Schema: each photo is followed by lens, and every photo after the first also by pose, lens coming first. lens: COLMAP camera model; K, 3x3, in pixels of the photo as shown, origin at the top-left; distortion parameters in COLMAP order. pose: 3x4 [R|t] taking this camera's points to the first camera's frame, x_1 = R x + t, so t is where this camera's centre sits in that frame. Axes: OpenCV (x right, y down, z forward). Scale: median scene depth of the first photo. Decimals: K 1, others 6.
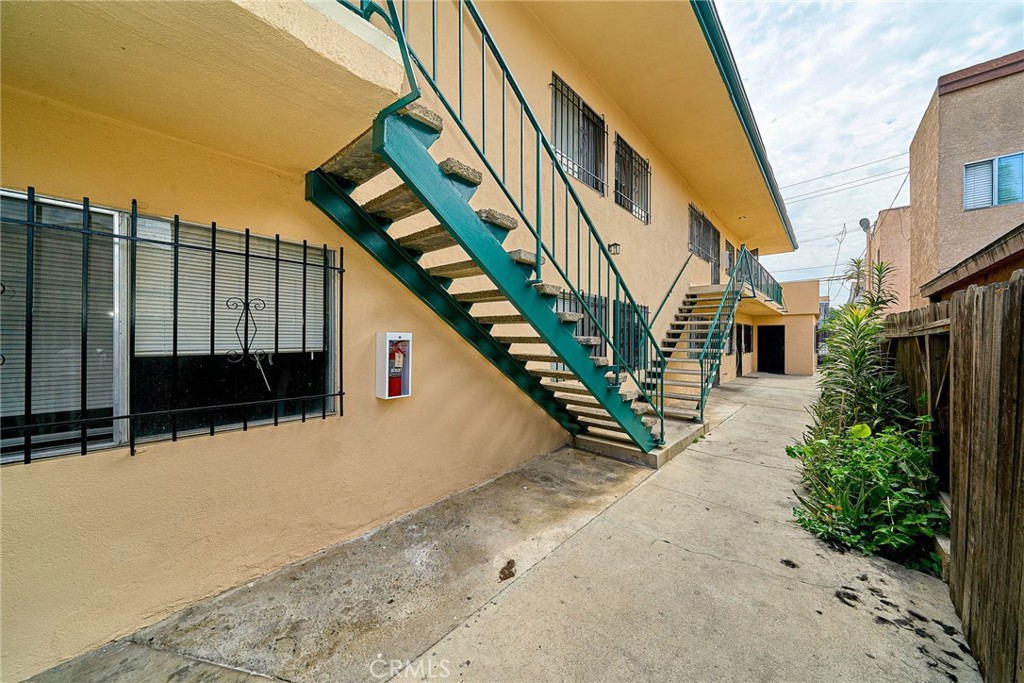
lens RADIAL K [[357.3, 0, 511.4], [0, 357.3, 343.4], [0, 0, 1]] dist [0.004920, -0.002031]
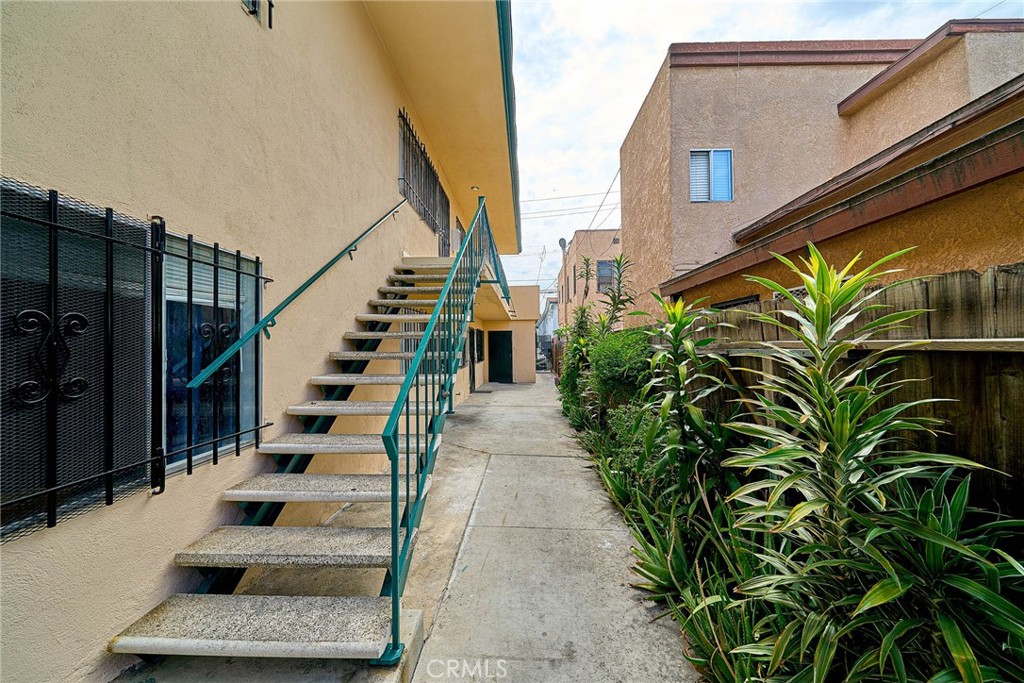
lens RADIAL K [[357.3, 0, 514.2], [0, 357.3, 343.5], [0, 0, 1]] dist [0.004920, -0.002031]
pose [[0.763909, -0.006527, 0.645291, 0.243132], [0.017017, 0.999805, -0.010033, -0.011914], [-0.645100, 0.018645, 0.763871, 0.416806]]
